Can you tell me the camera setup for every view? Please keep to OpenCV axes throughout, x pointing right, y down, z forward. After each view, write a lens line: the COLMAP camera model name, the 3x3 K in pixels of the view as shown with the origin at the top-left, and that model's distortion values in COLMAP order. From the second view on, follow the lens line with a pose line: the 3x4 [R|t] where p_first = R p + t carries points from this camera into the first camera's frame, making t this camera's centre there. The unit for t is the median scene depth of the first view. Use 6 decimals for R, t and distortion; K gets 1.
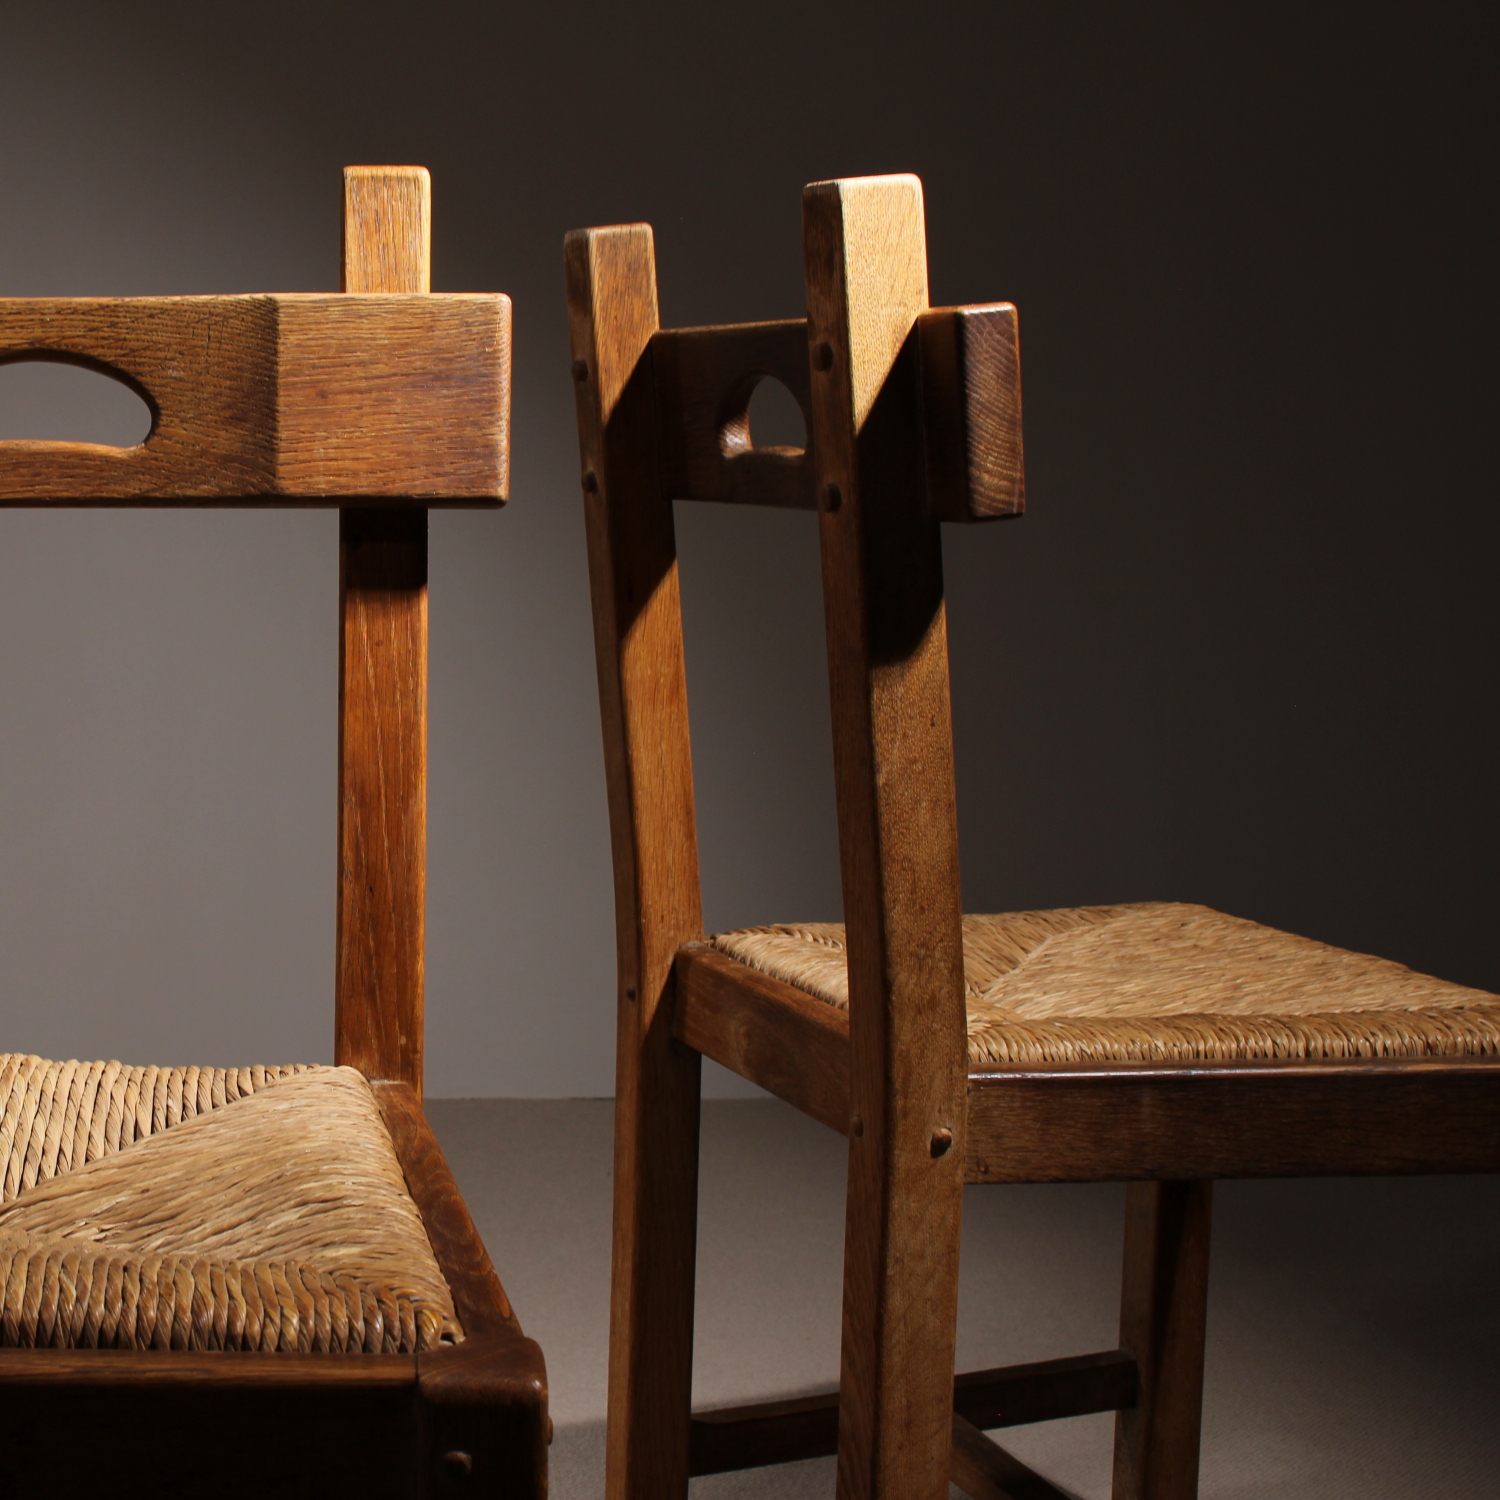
lens RADIAL K [[2656.2, 0, 369.1], [0, 2656.2, 753.0], [0, 0, 1]] dist [-0.060535, -0.052362]
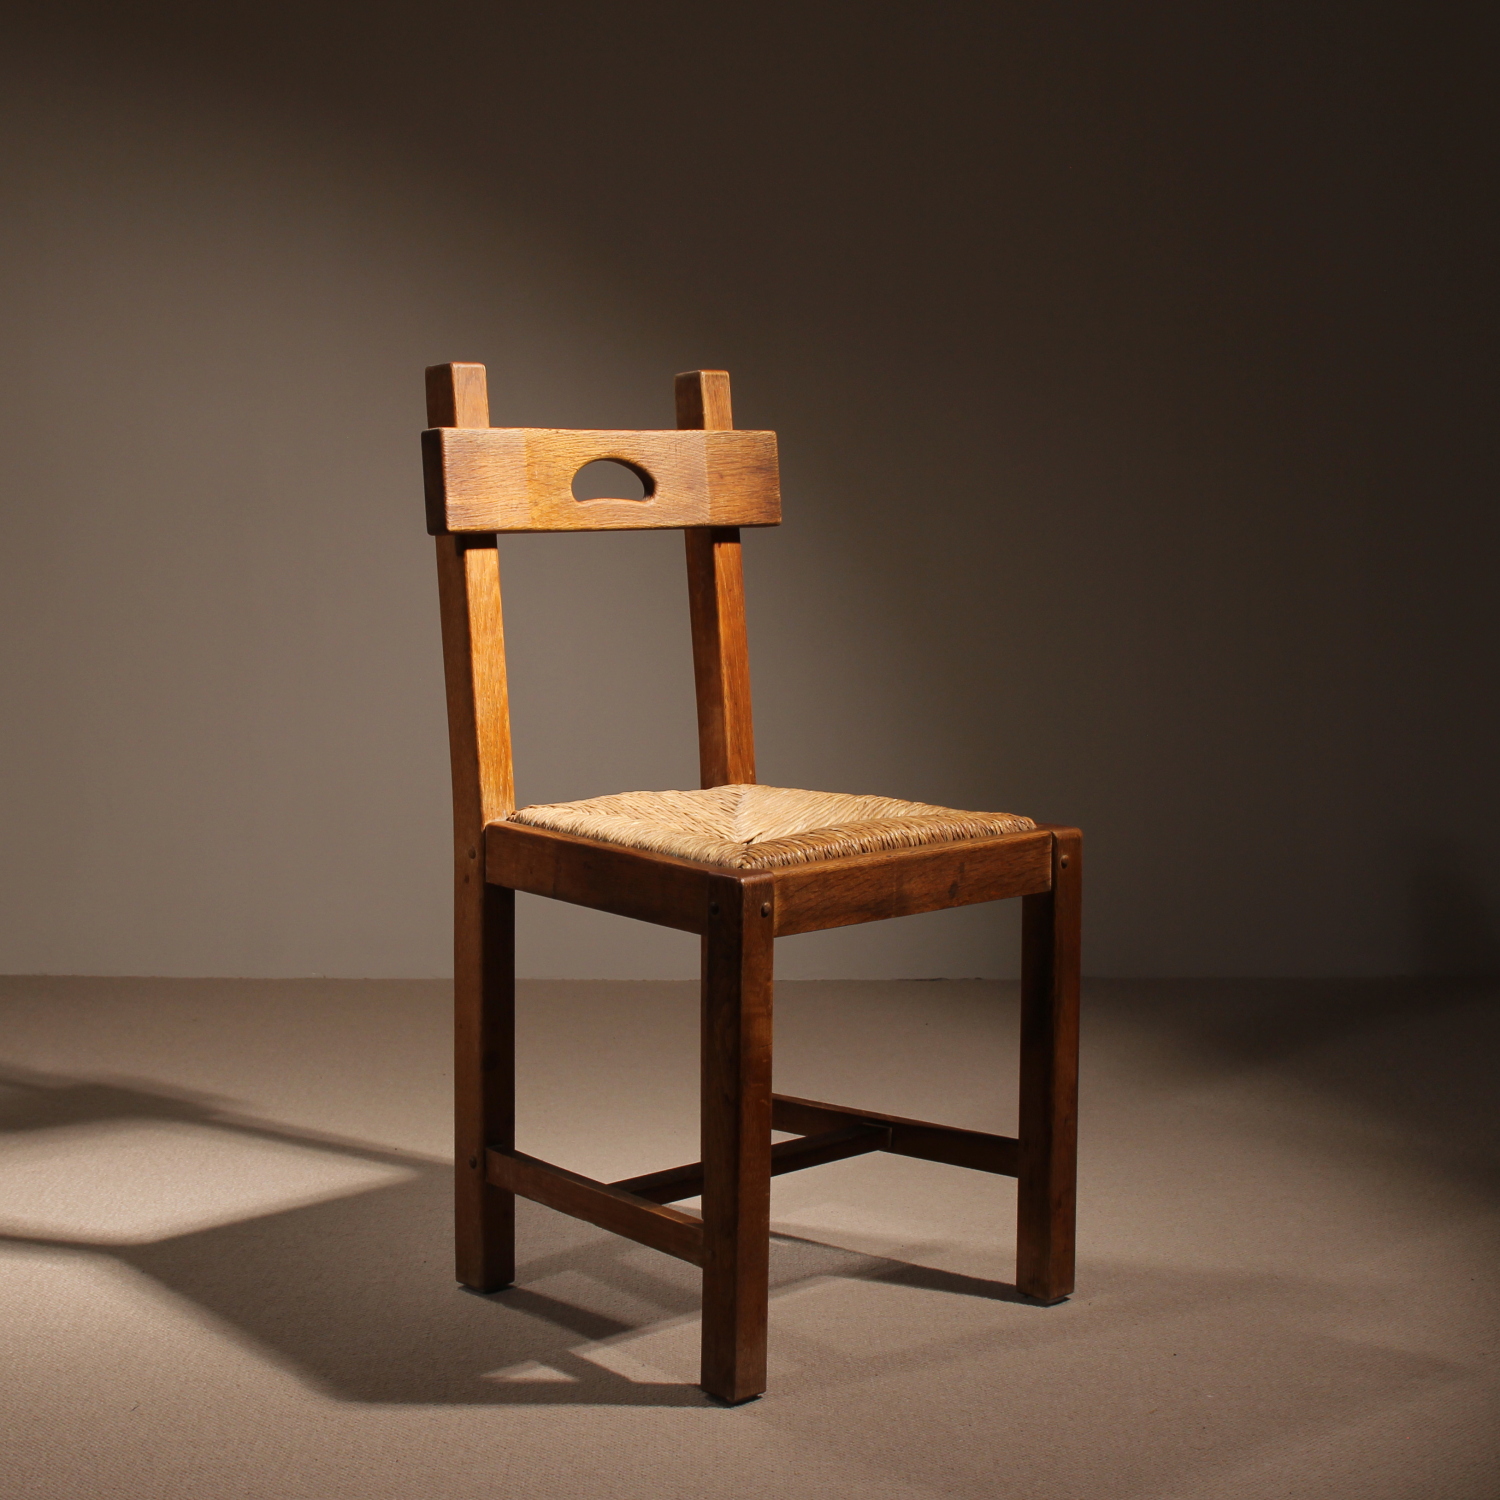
lens RADIAL K [[2864.6, 0, 750.0], [0, 2864.6, 750.0], [0, 0, 1]] dist [-0.072445, -0.065877]
pose [[0.688455, -0.075083, 0.721382, -1.701294], [0.079623, 0.996439, 0.027724, 0.025104], [-0.720896, 0.038352, 0.691982, -0.631288]]
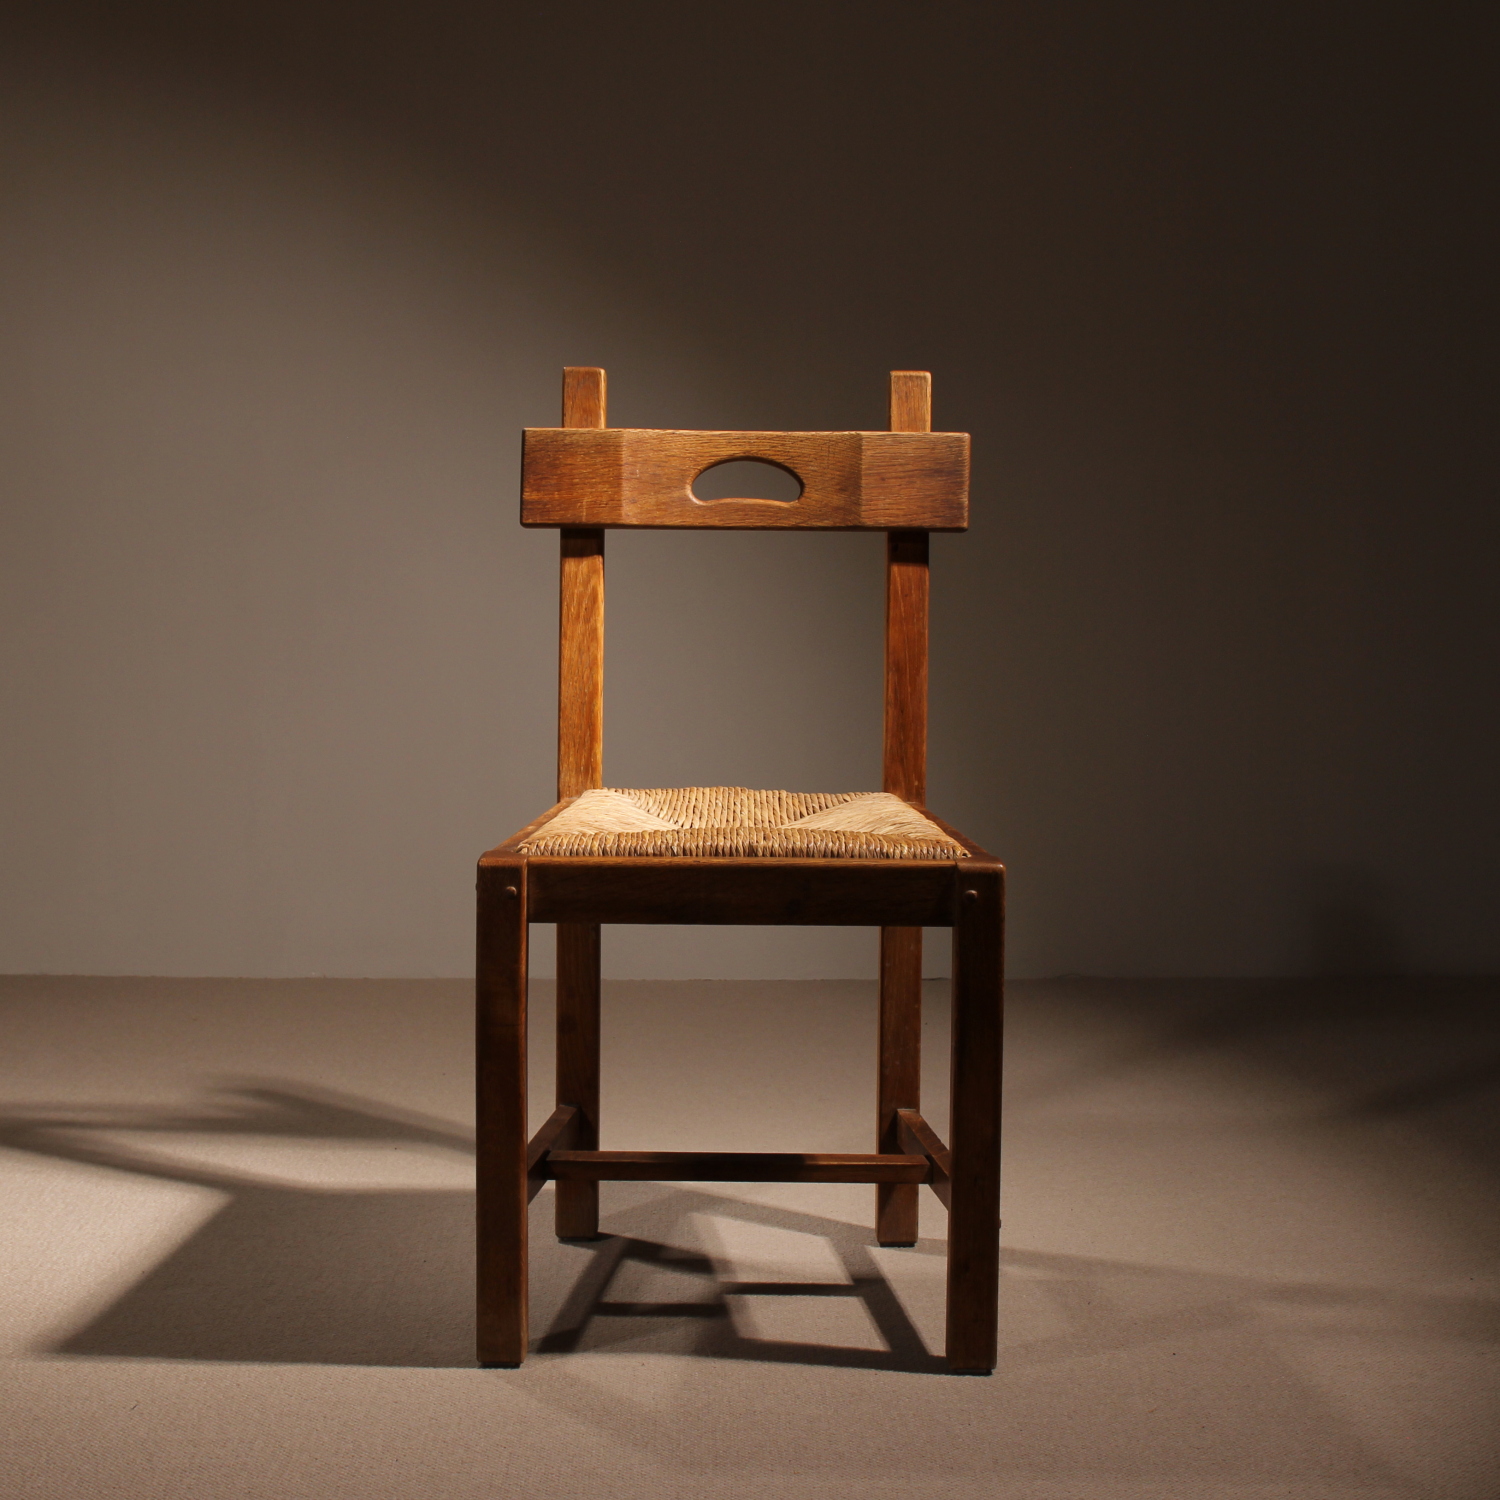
lens RADIAL K [[2864.6, 0, 750.0], [0, 2864.6, 750.0], [0, 0, 1]] dist [-0.072445, -0.065877]
pose [[0.999440, 0.005858, 0.032958, -0.198200], [-0.005533, 0.999935, -0.009924, 0.106810], [-0.033014, 0.009736, 0.999407, -1.298235]]
